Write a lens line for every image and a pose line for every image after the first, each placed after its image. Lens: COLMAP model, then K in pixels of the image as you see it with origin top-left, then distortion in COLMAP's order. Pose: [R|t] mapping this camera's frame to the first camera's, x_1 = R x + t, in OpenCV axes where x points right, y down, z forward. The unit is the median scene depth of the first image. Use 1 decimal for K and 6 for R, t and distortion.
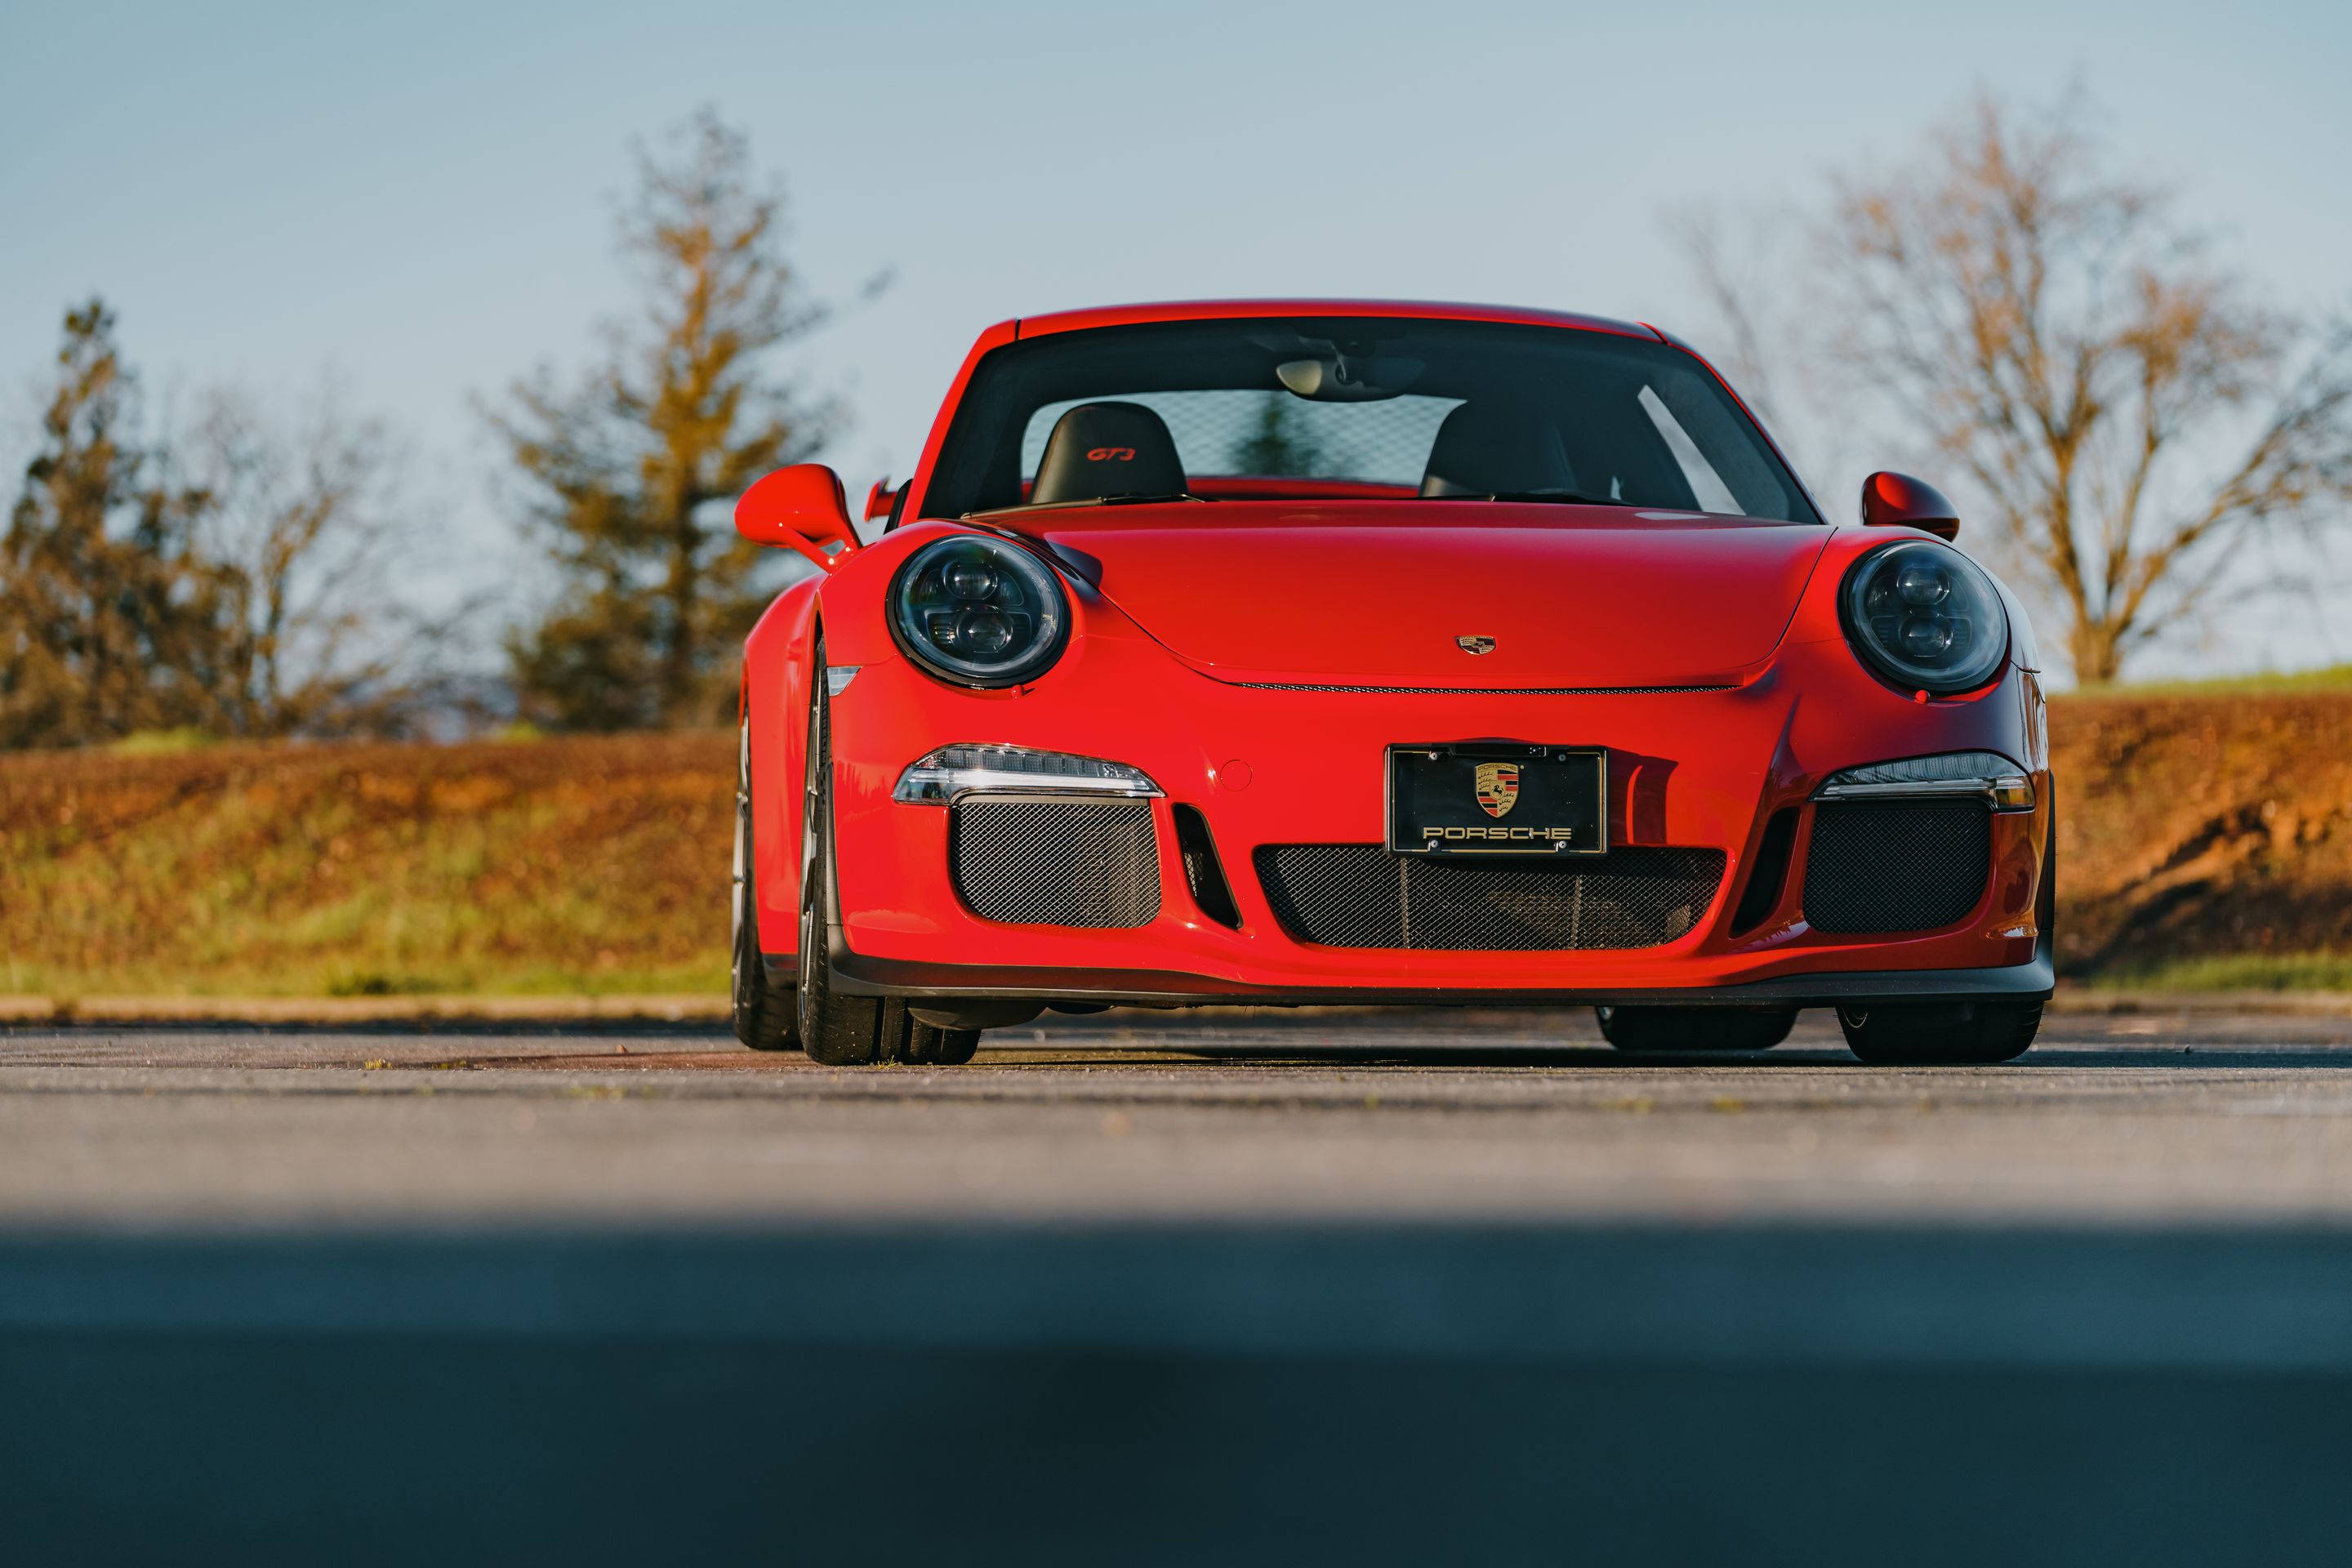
lens RADIAL K [[8603.4, 0, 1176.0], [0, 8603.4, 784.0], [0, 0, 1]] dist [0.066360, -1.227435]
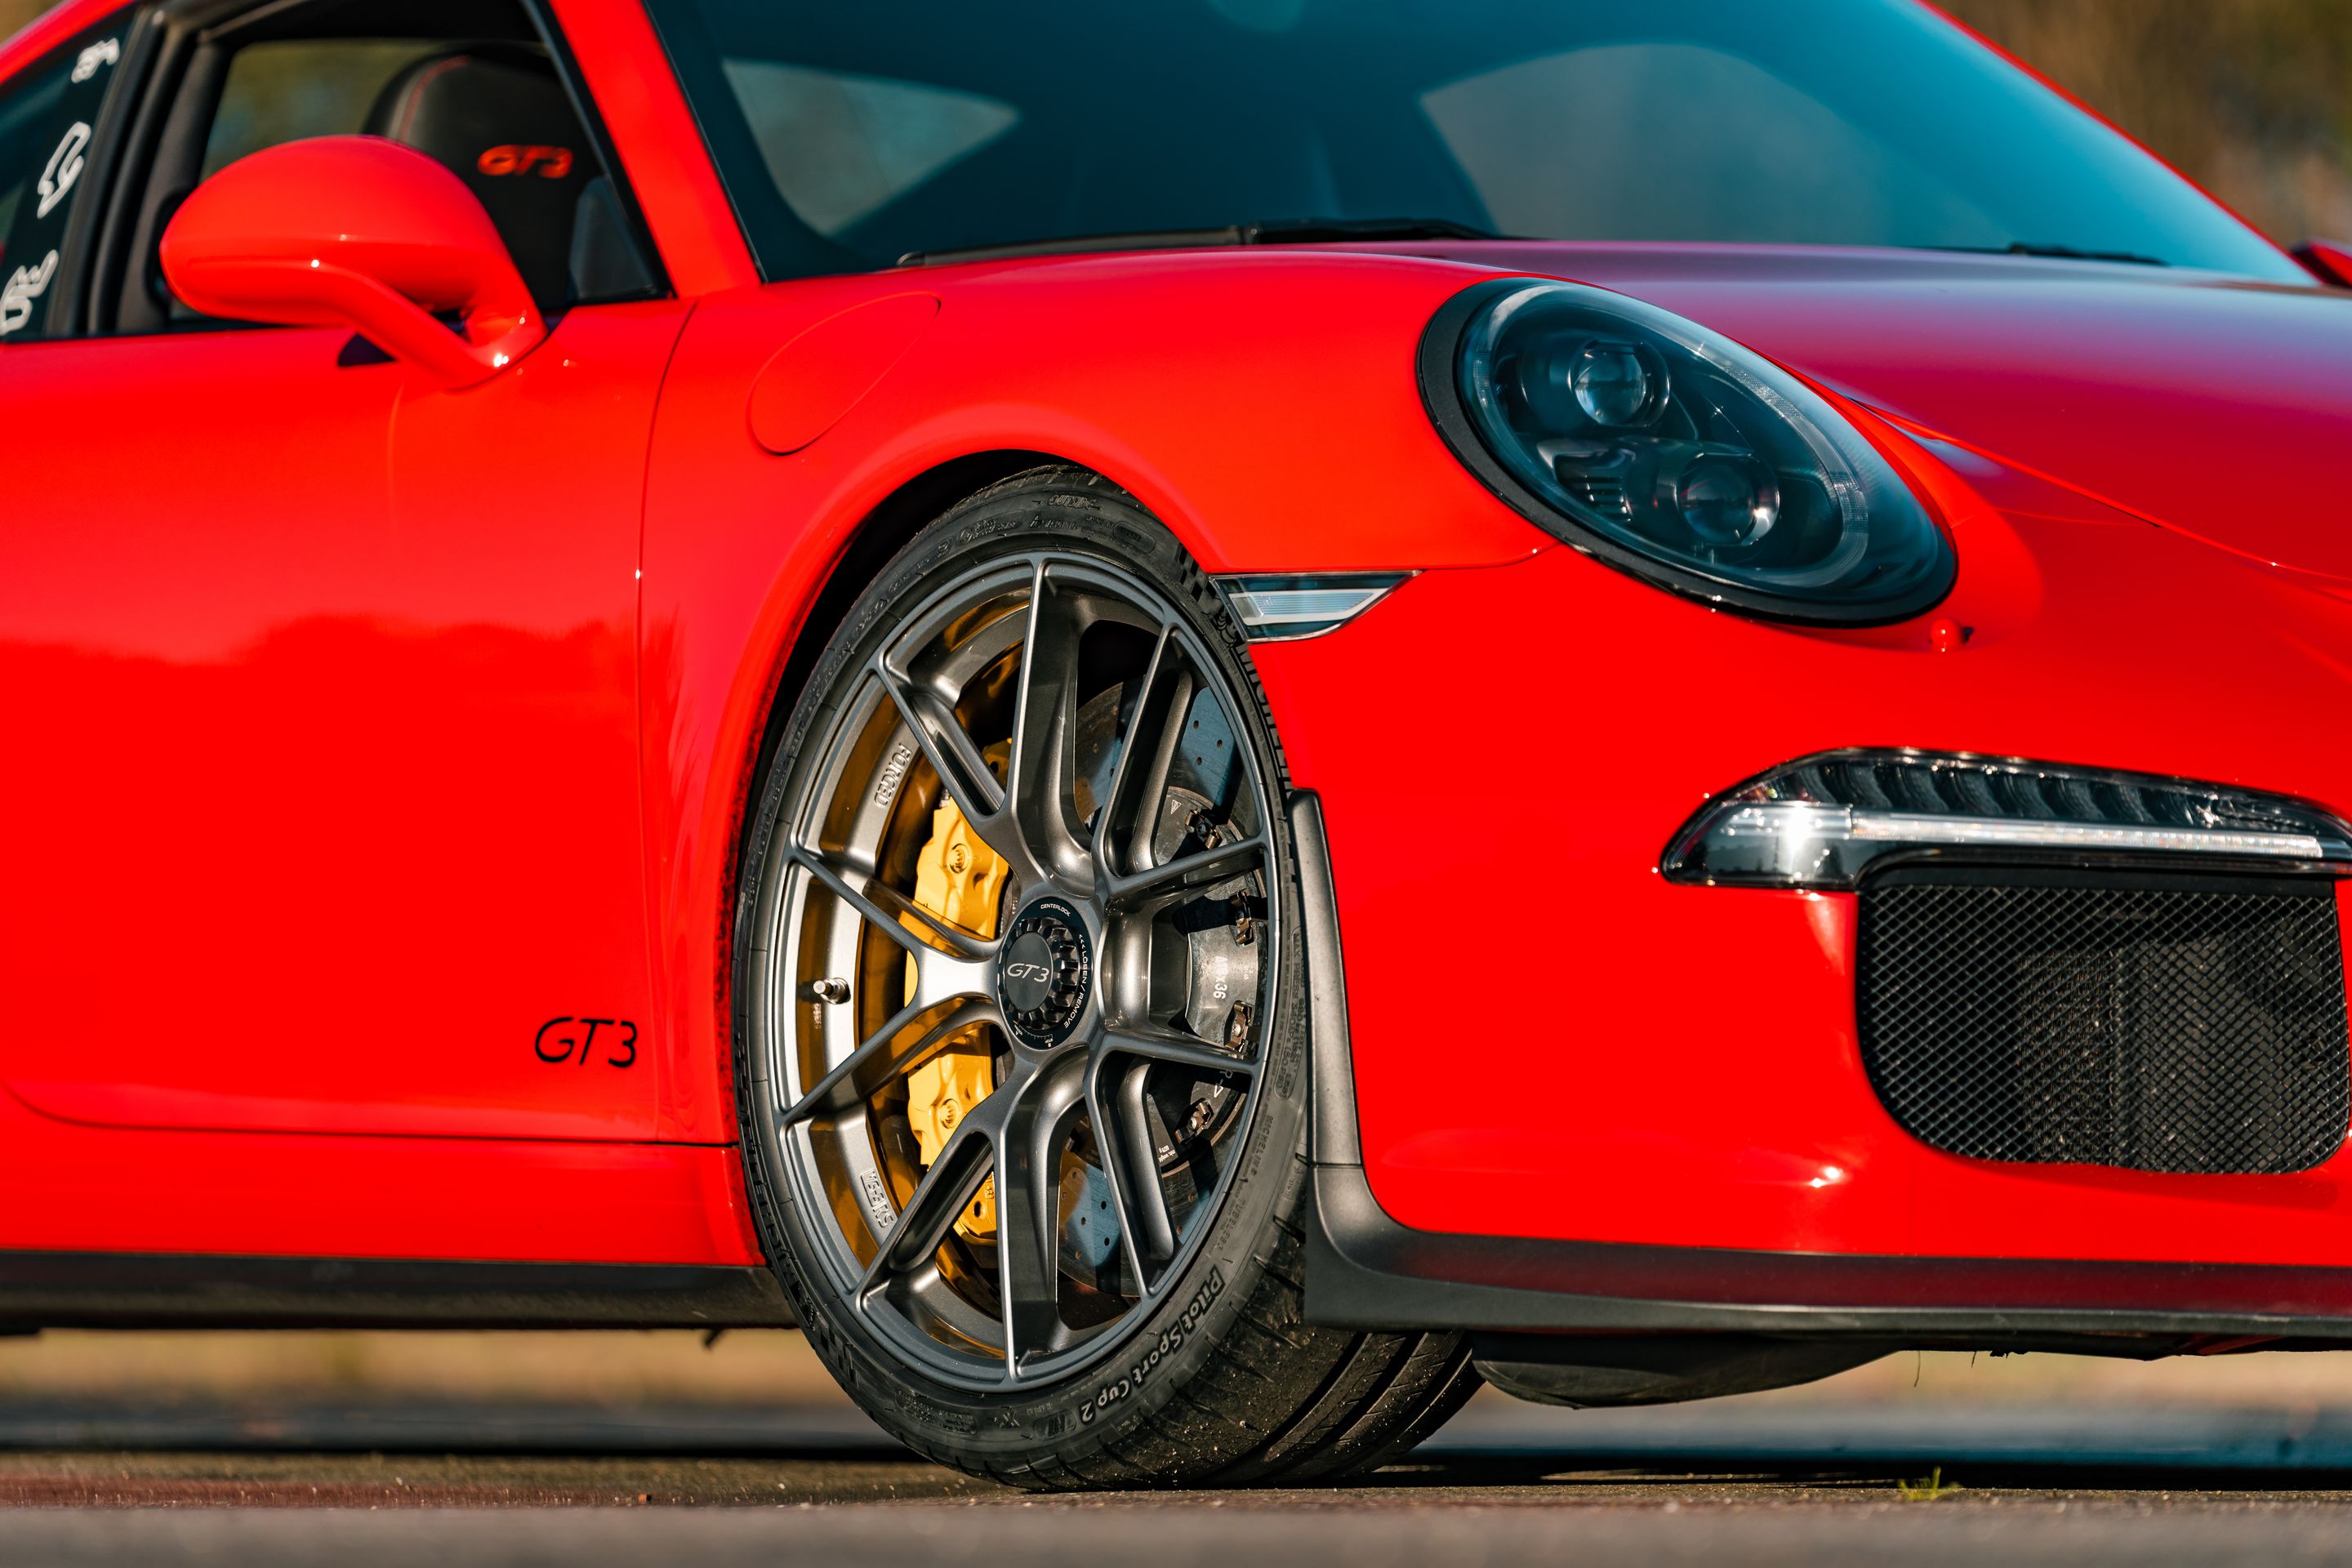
lens RADIAL K [[13441.8, 0, 1176.0], [0, 13441.8, 784.0], [0, 0, 1]] dist [0.466958, -11.860926]
pose [[0.886979, 0.018342, 0.461445, -0.355675], [-0.010237, 0.999746, -0.020060, 0.010721], [-0.461696, 0.013069, 0.886942, 0.395578]]
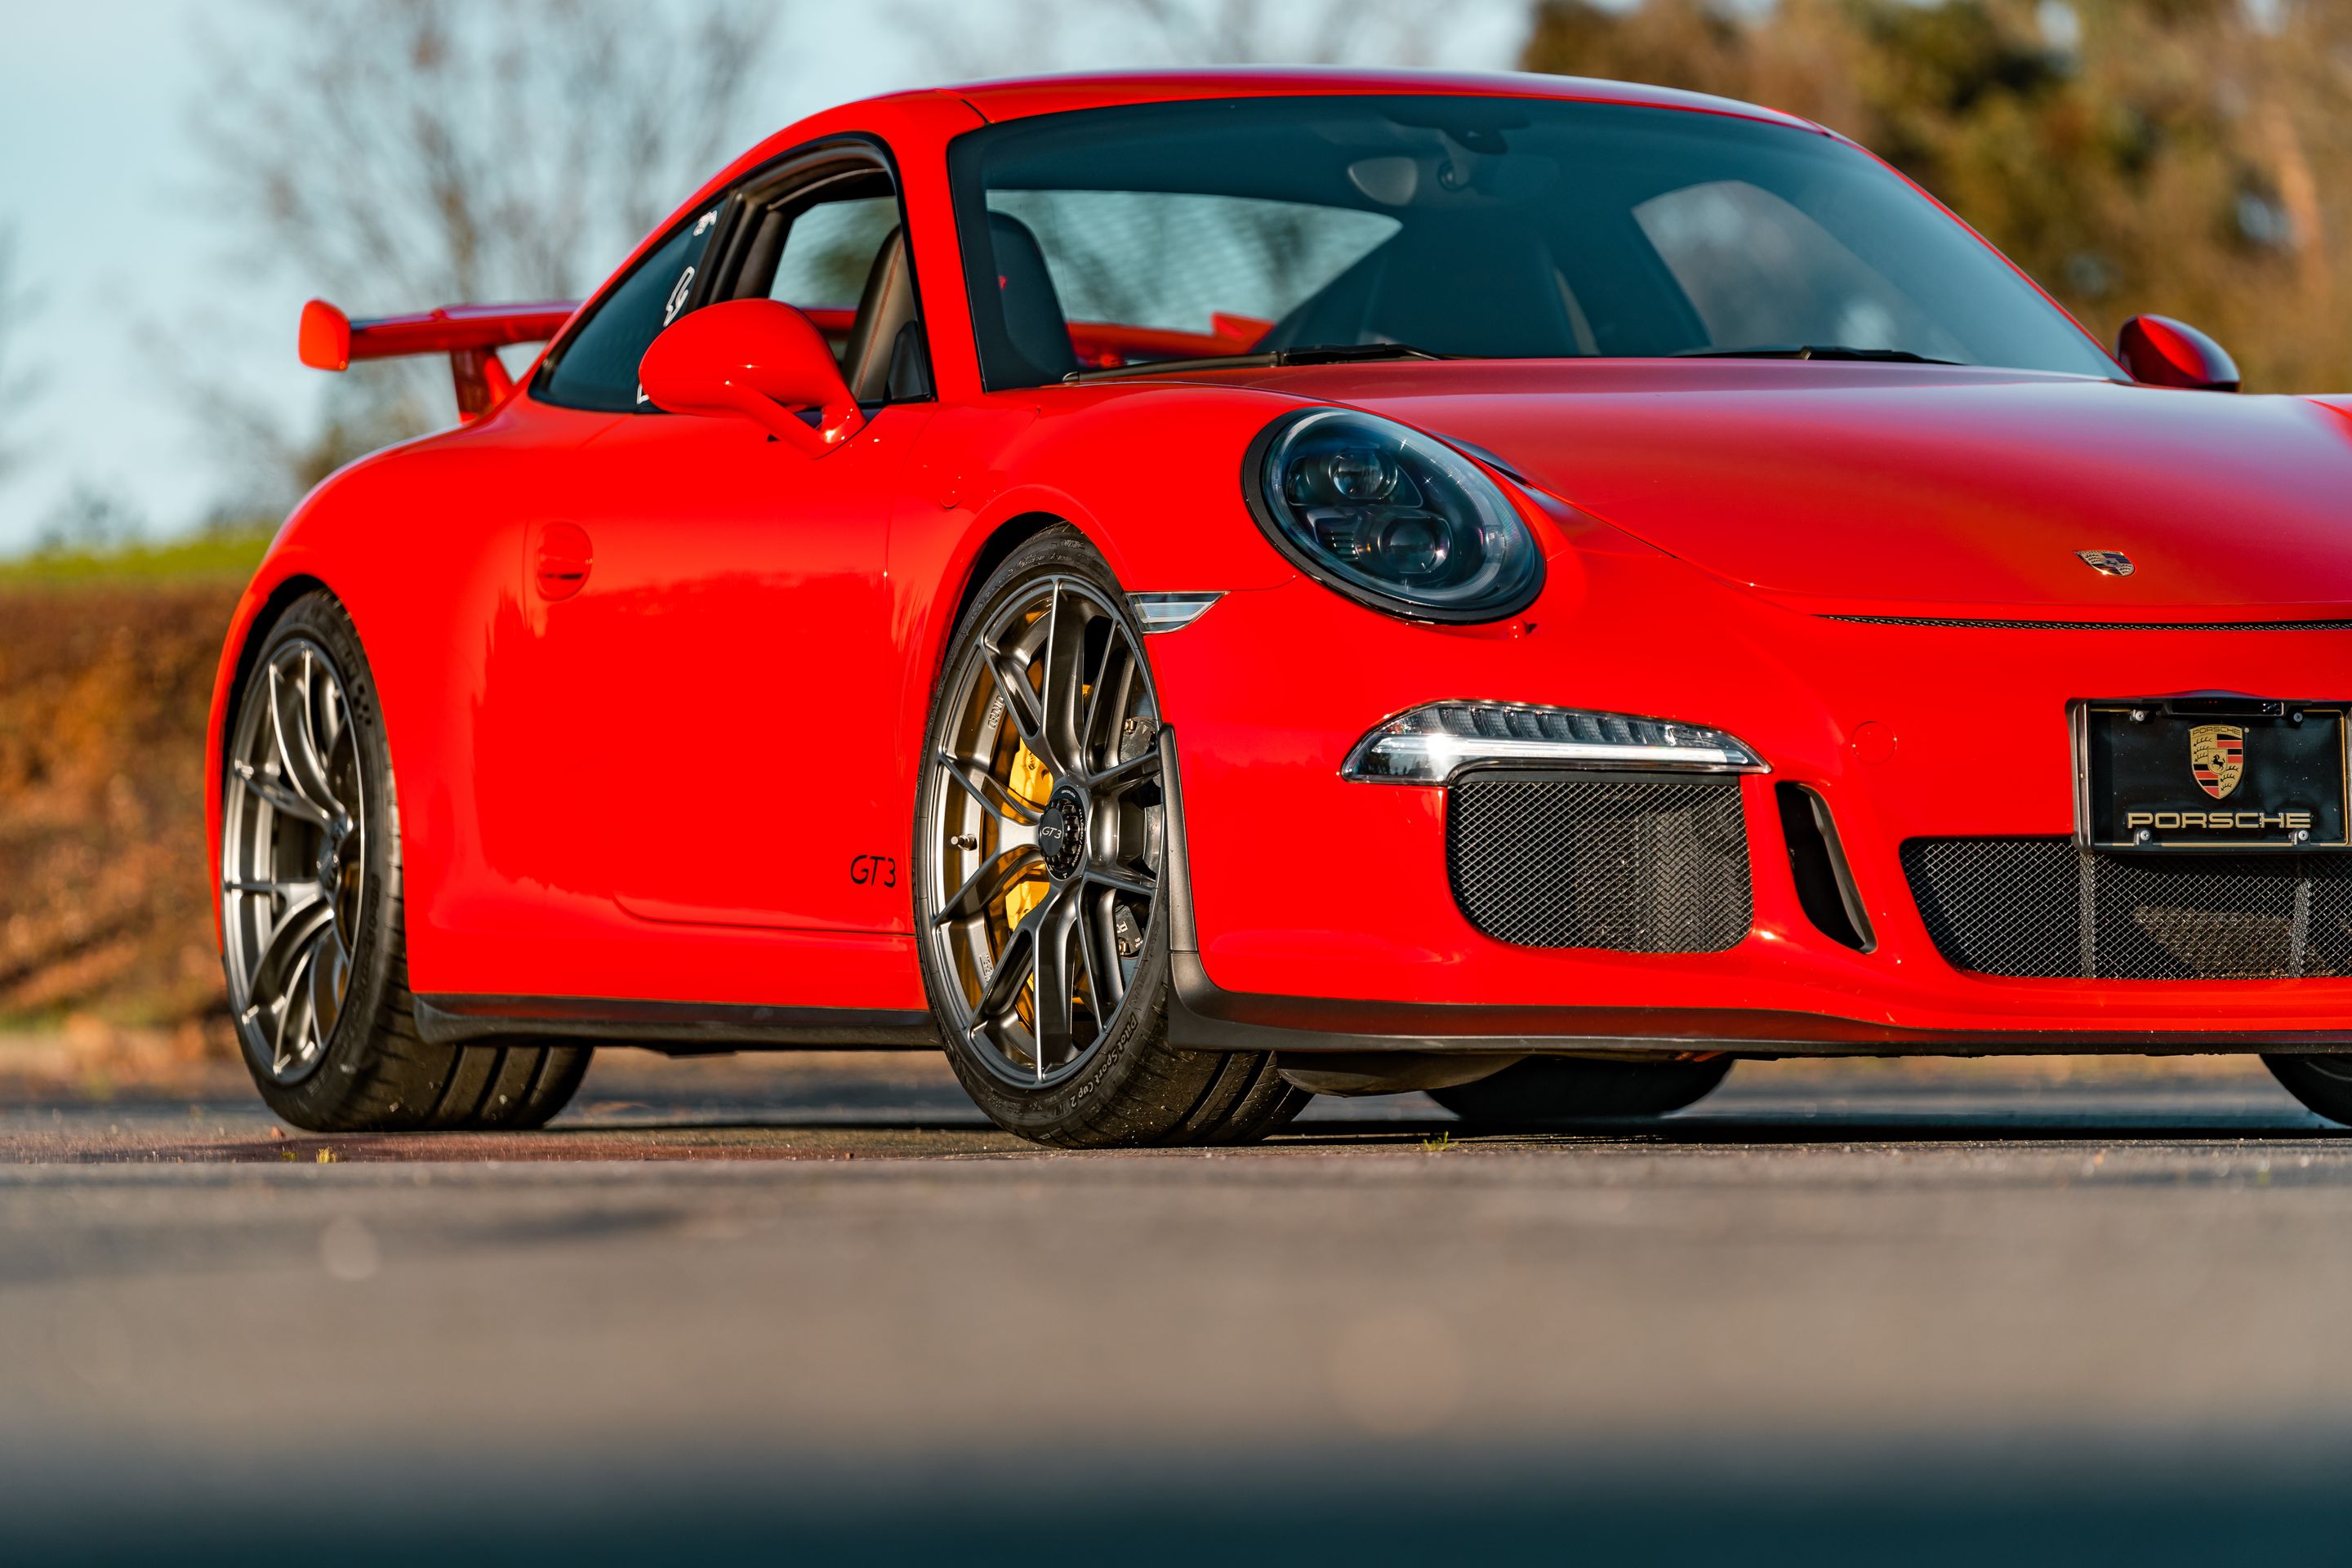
lens RADIAL K [[13441.8, 0, 1176.0], [0, 13441.8, 784.0], [0, 0, 1]] dist [0.466958, -11.860926]
pose [[0.955858, -0.004636, 0.293791, -0.364790], [0.002872, 0.999975, 0.006435, -0.004767], [-0.293814, -0.005307, 0.955848, -0.071441]]
